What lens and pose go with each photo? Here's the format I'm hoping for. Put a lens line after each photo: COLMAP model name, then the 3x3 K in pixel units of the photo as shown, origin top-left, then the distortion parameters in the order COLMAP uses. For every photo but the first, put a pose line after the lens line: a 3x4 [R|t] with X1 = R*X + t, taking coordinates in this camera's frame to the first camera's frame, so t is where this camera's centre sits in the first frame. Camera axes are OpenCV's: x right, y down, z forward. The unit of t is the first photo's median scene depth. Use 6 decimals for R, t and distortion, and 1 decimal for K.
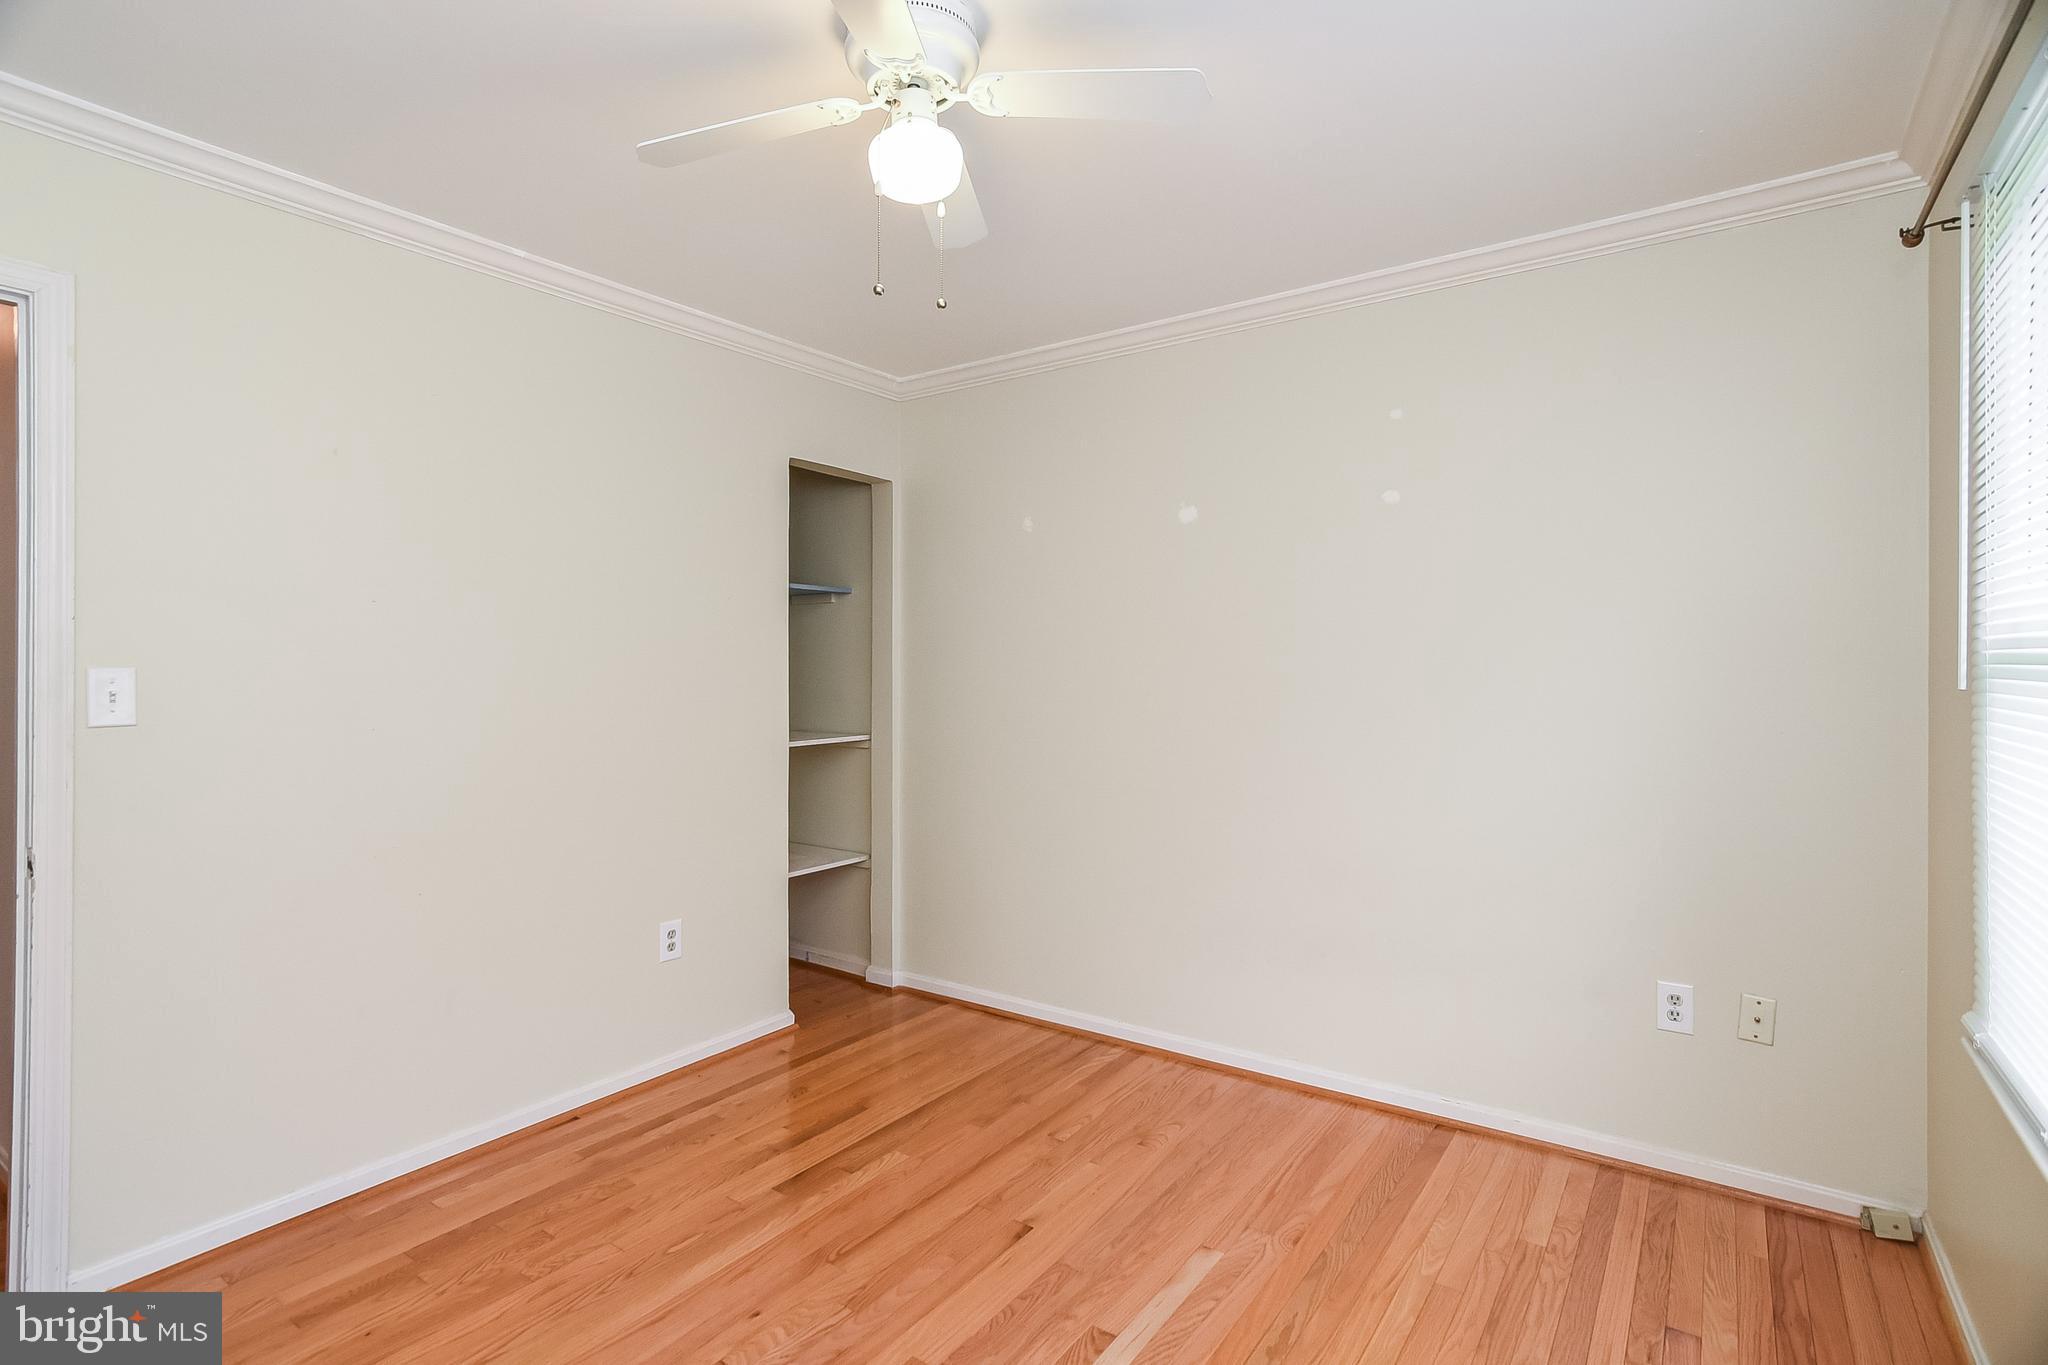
lens RADIAL K [[1026.3, 0, 1019.9], [0, 1026.3, 664.1], [0, 0, 1]] dist [-0.004705, 0.009384]
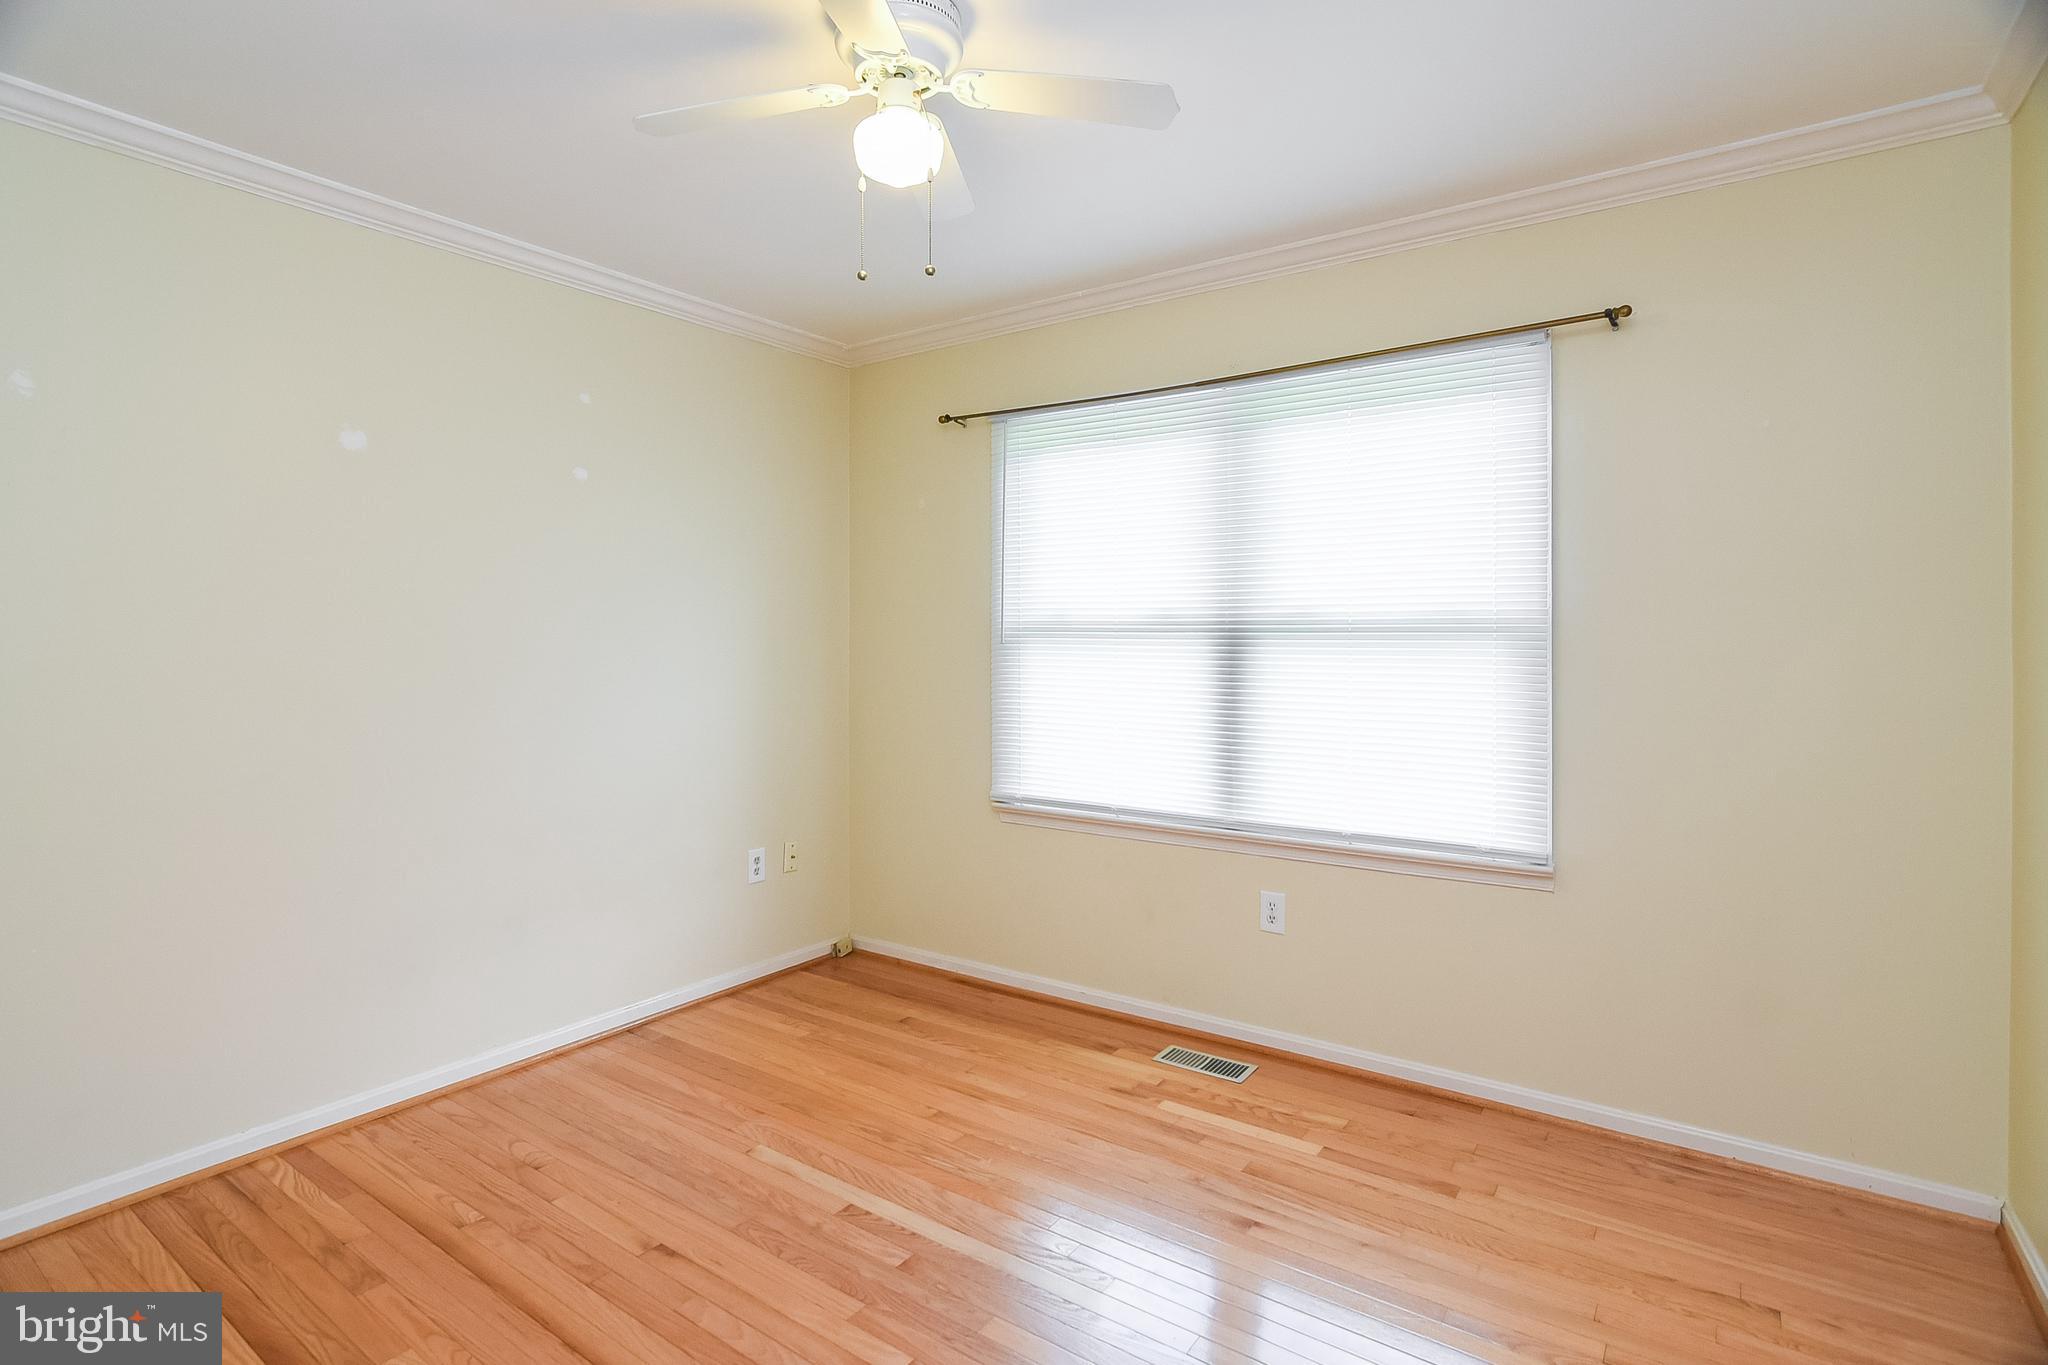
lens RADIAL K [[1026.3, 0, 1019.9], [0, 1026.3, 664.1], [0, 0, 1]] dist [-0.004705, 0.009384]
pose [[0.007104, -0.029465, 0.999541, -0.808287], [0.001726, 0.999565, 0.029453, 0.006133], [-0.999973, 0.001516, 0.007152, 0.615062]]
